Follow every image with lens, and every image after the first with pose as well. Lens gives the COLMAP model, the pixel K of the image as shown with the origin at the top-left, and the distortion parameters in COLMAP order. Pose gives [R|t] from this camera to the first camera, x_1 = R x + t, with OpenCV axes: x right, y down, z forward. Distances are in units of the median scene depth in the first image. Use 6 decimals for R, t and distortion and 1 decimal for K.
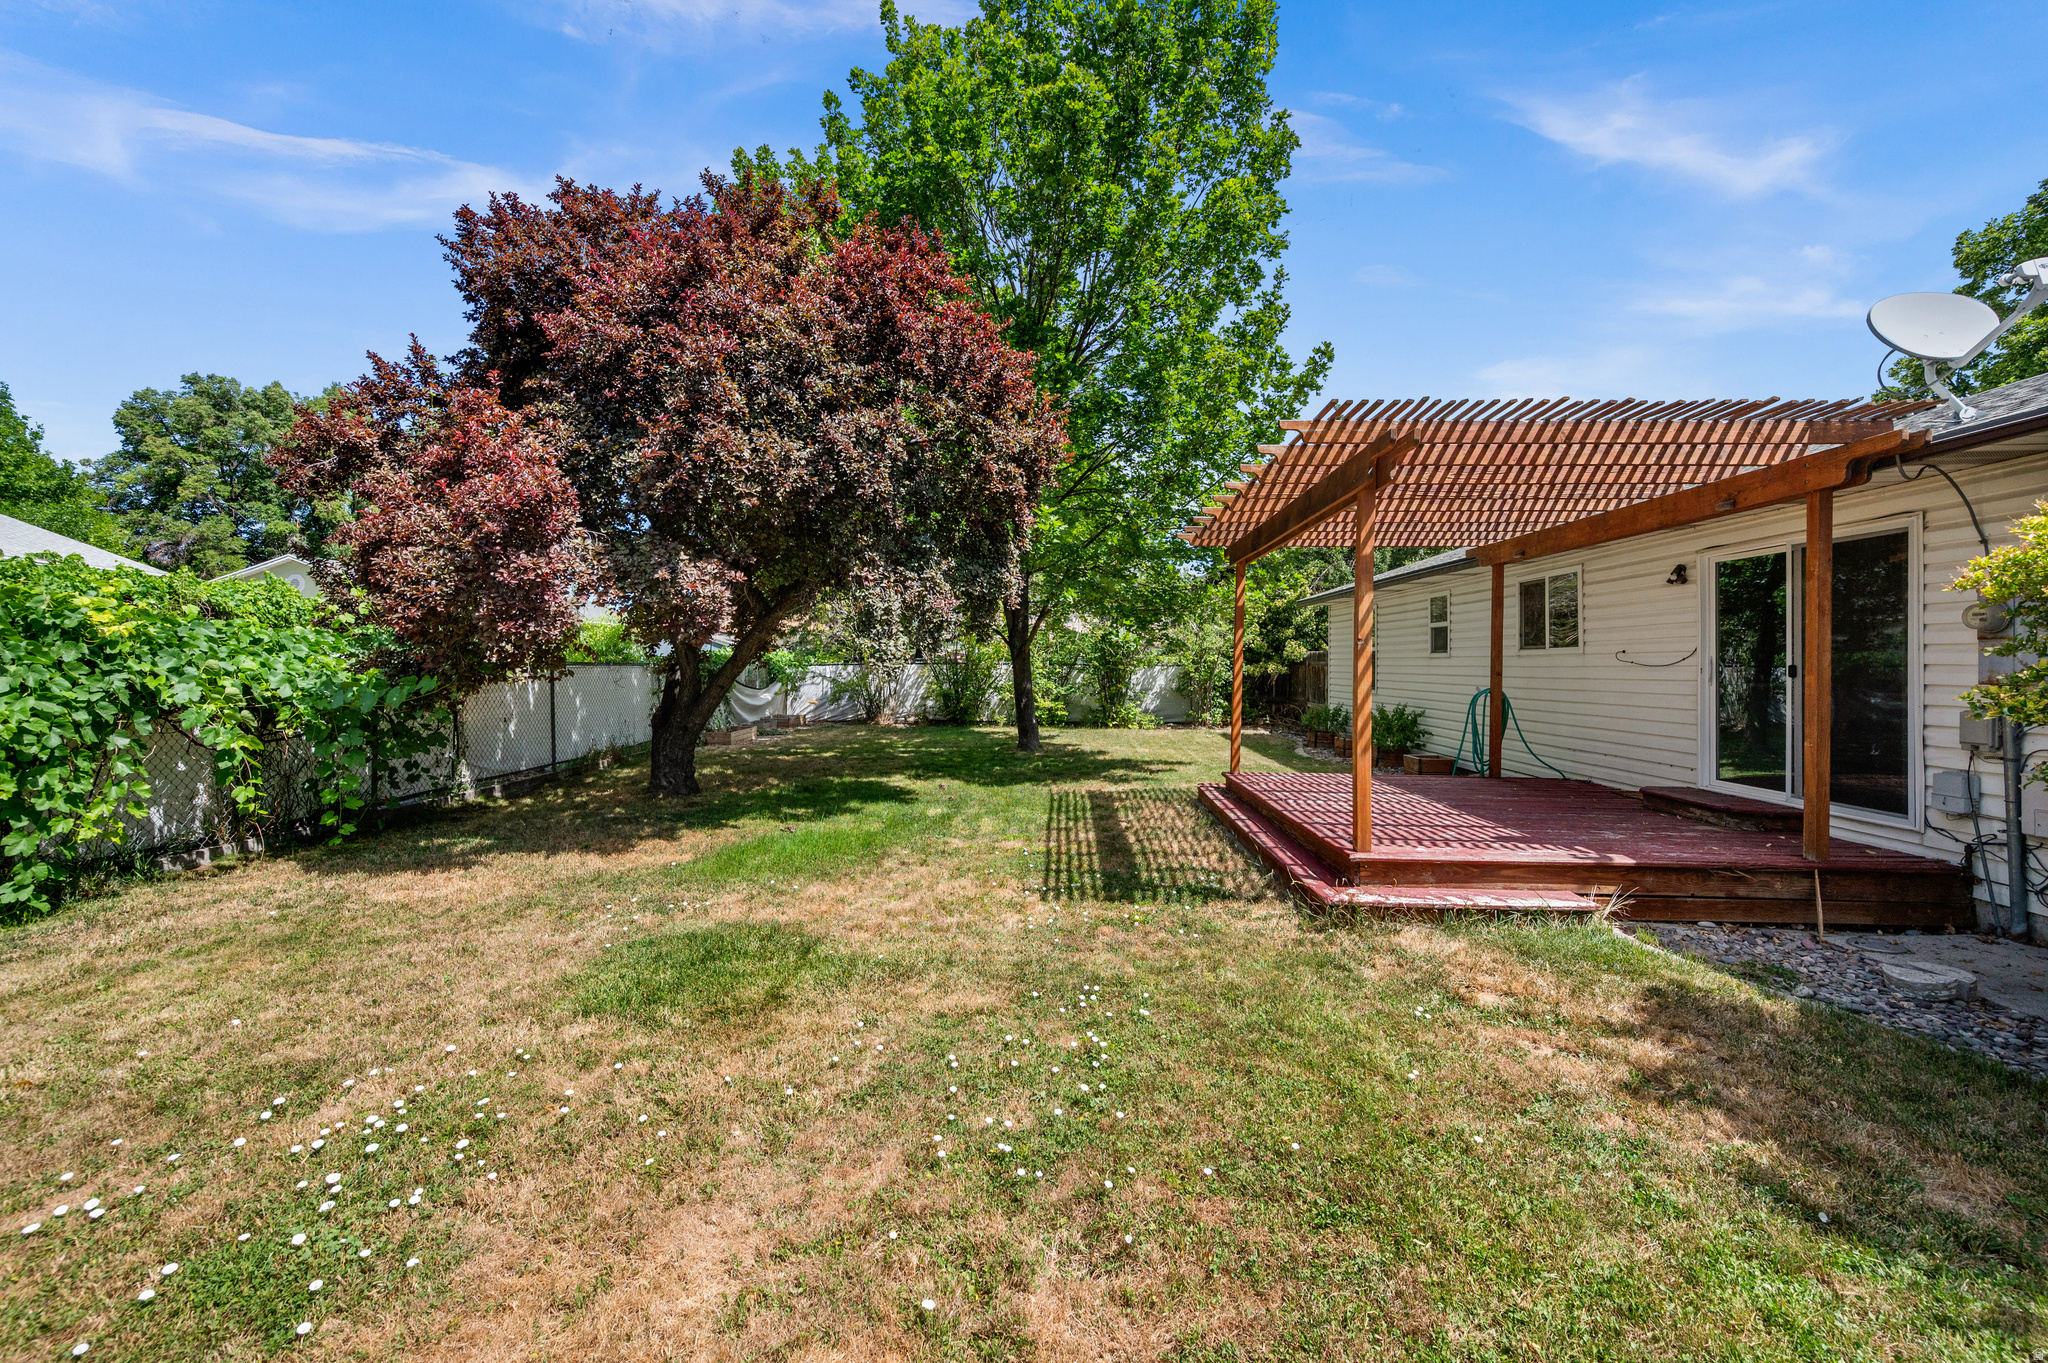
lens RADIAL K [[814.6, 0, 1018.8], [0, 814.6, 667.5], [0, 0, 1]] dist [-0.002457, 0.000094]
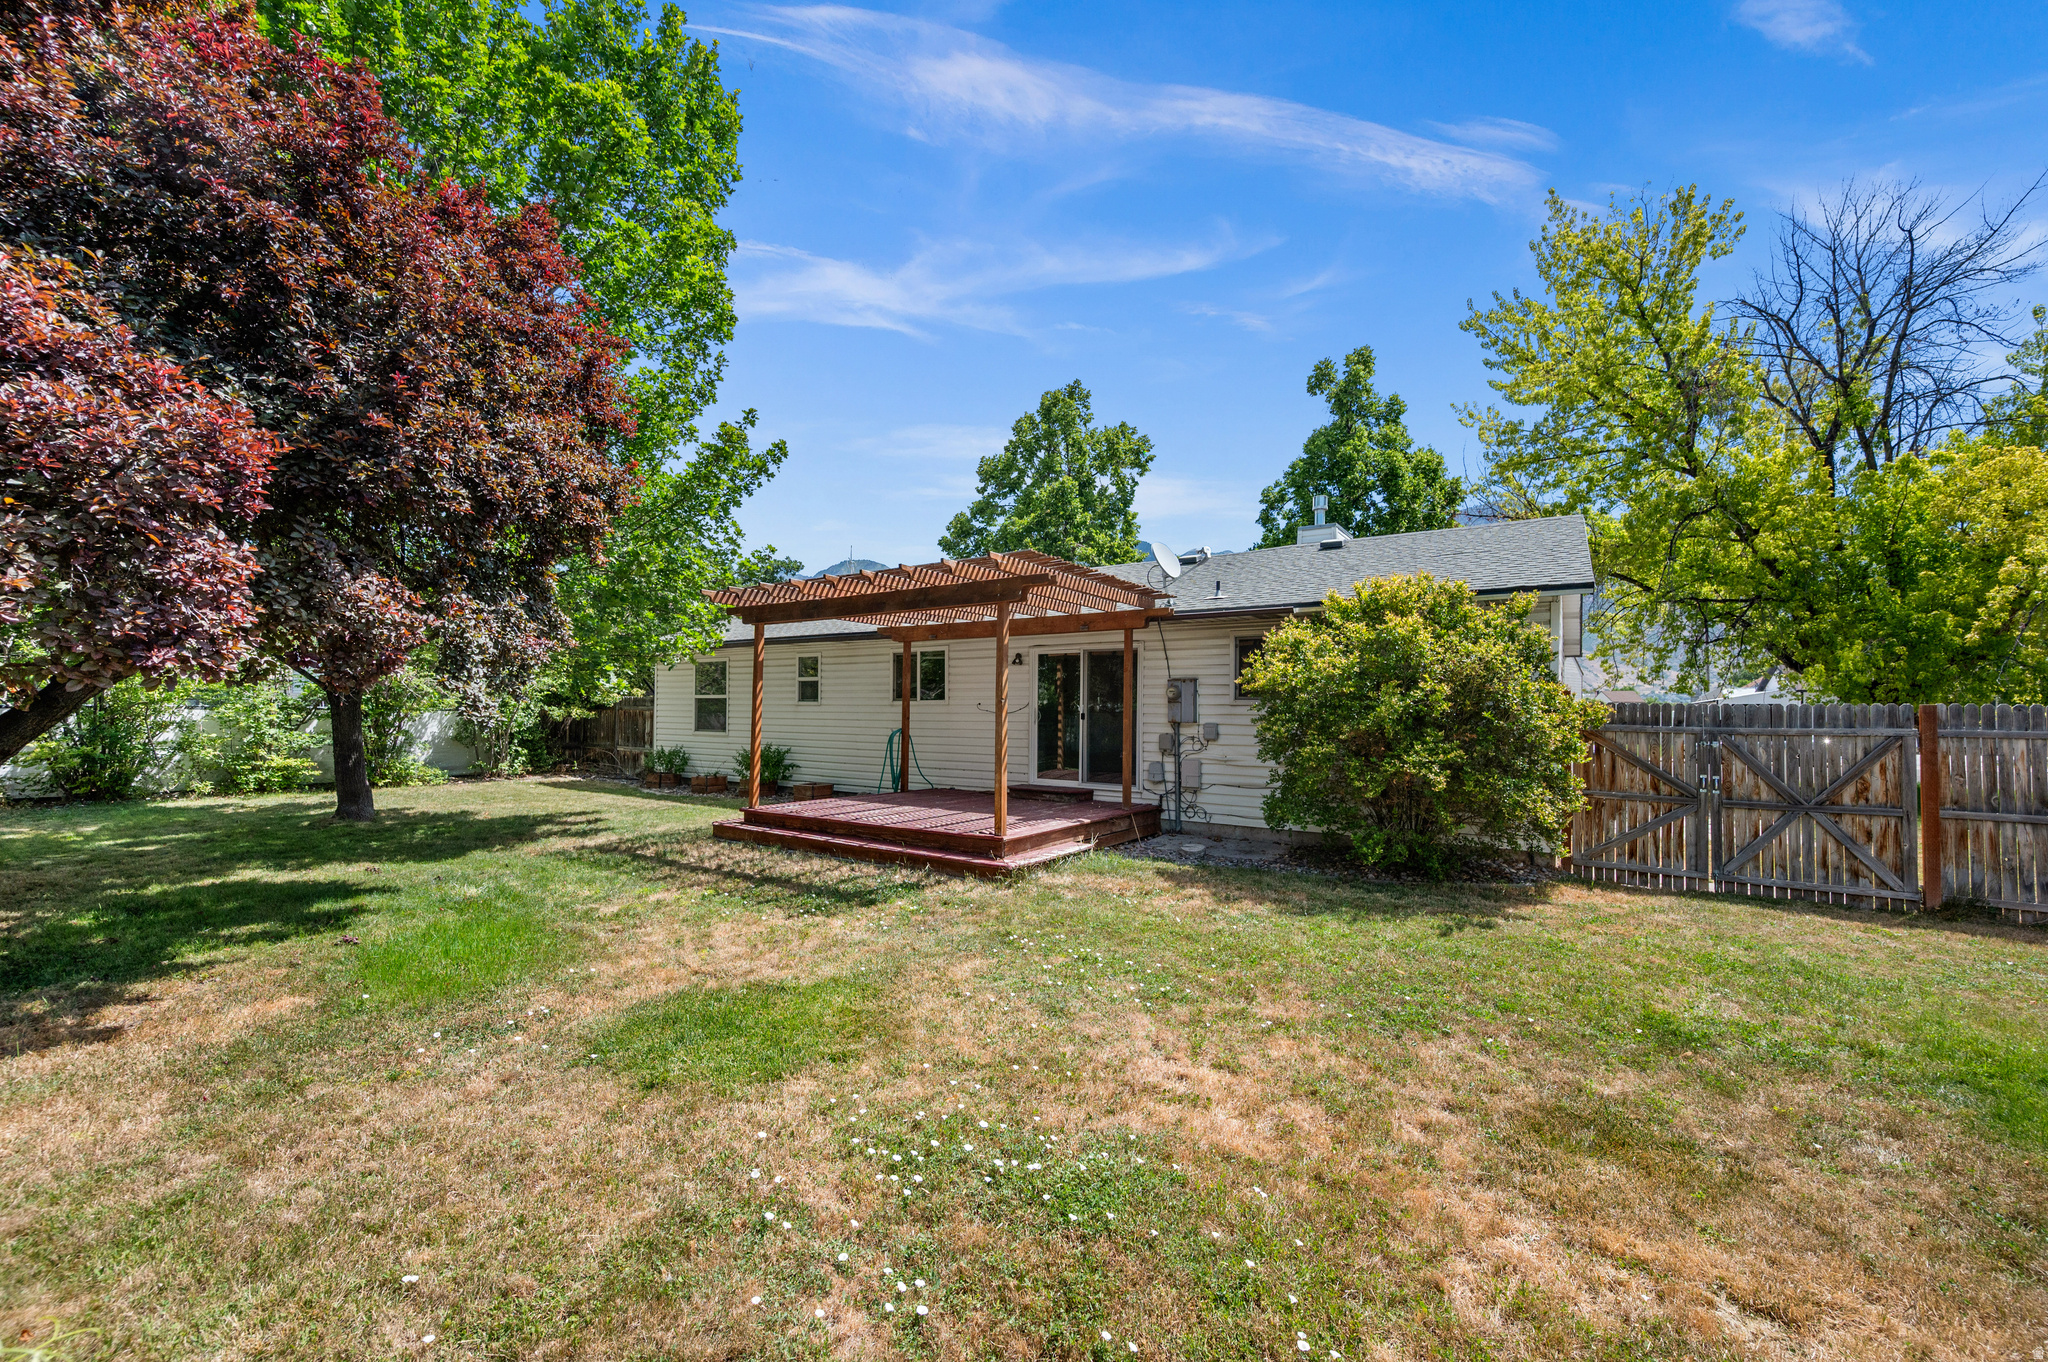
lens RADIAL K [[814.6, 0, 1011.2], [0, 814.6, 711.4], [0, 0, 1]] dist [-0.002457, 0.000094]
pose [[0.521827, -0.001263, 0.853051, -0.913663], [-0.001567, 0.999996, 0.002439, -0.013643], [-0.853050, -0.002609, 0.521823, 0.185613]]
